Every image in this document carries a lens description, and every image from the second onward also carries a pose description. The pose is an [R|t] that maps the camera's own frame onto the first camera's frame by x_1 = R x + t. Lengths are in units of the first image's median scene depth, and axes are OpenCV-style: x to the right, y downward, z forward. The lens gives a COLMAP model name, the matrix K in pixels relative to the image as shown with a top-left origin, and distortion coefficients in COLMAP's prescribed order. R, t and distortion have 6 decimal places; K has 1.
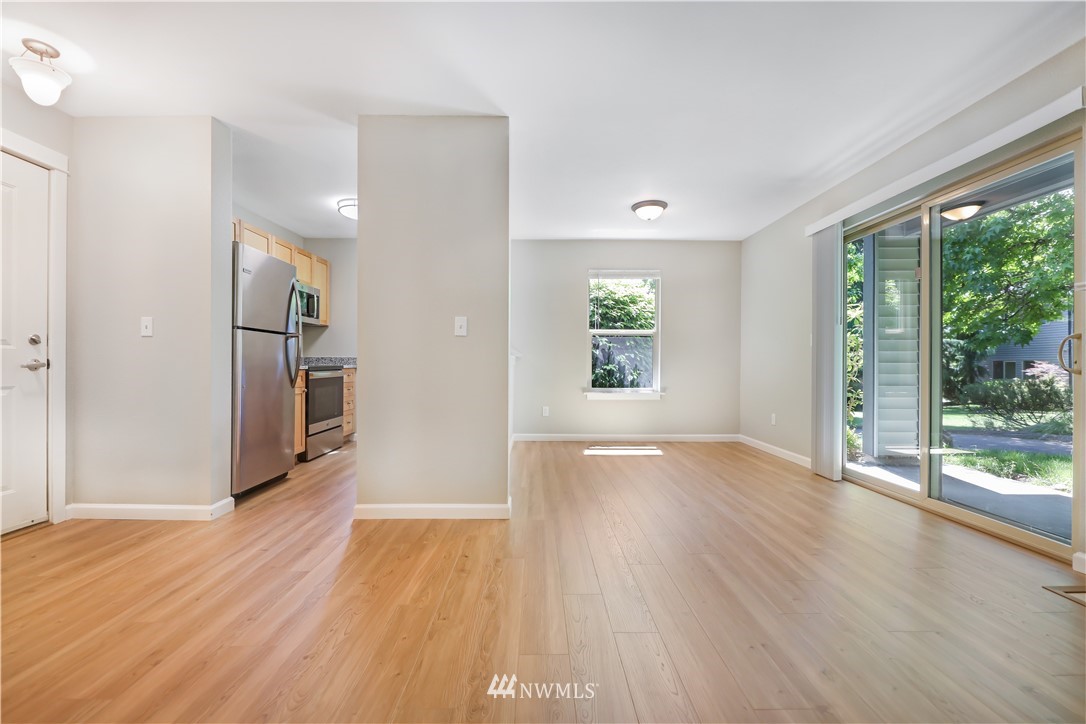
lens RADIAL K [[445.6, 0, 545.8], [0, 445.6, 363.5], [0, 0, 1]] dist [-0.002196, -0.000477]
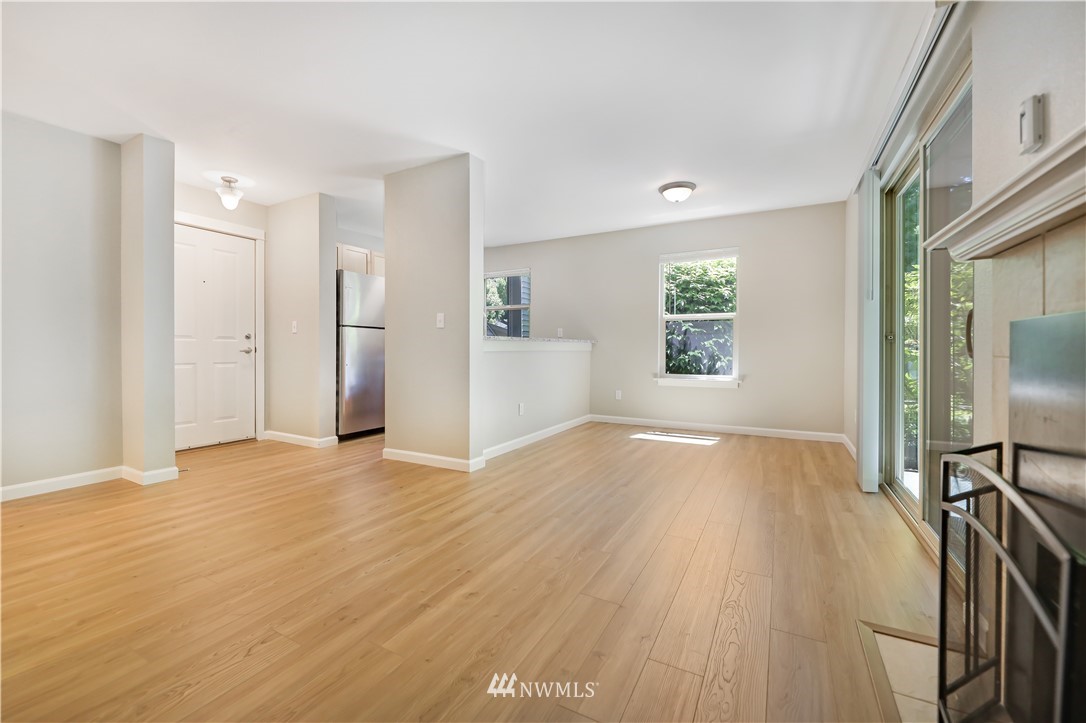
lens RADIAL K [[447.2, 0, 542.8], [0, 447.2, 350.4], [0, 0, 1]] dist [0.002203, 0.000215]
pose [[0.873607, -0.000912, -0.486632, 0.522003], [0.001203, 0.999999, 0.000284, 0.002982], [0.486631, -0.000834, 0.873607, -0.002393]]
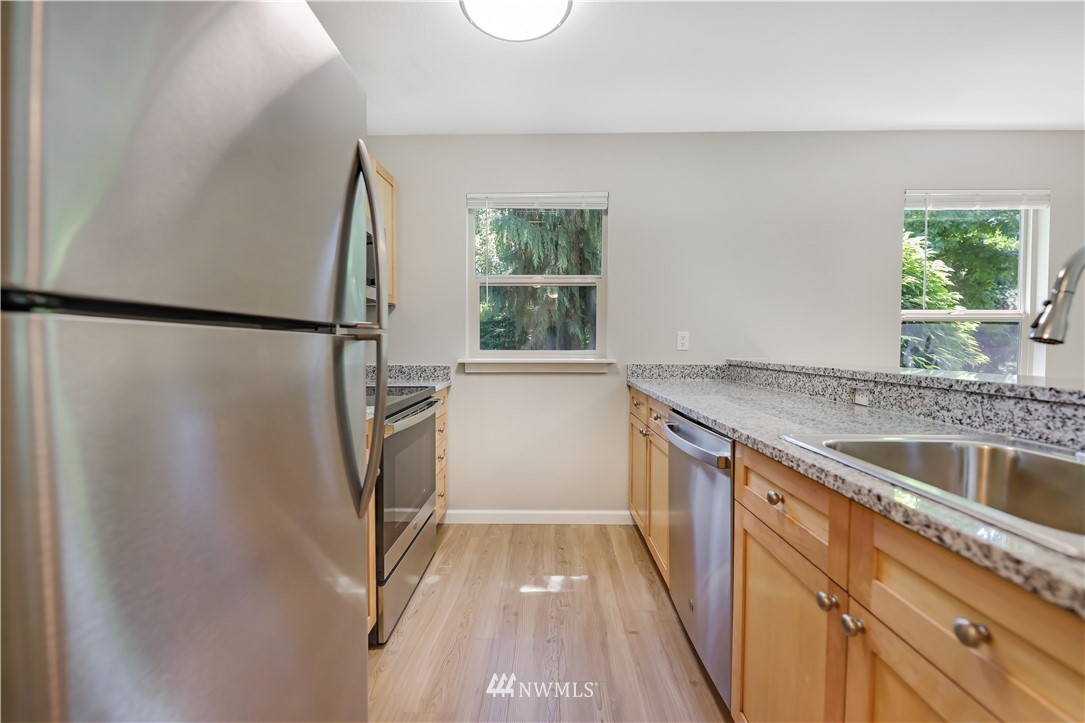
lens RADIAL K [[441.1, 0, 543.7], [0, 441.1, 355.8], [0, 0, 1]] dist [-0.008595, -0.000601]
pose [[0.999595, -0.000421, -0.028445, -0.435338], [0.001170, 0.999653, 0.026334, -0.055448], [0.028424, -0.026357, 0.999248, 0.711677]]
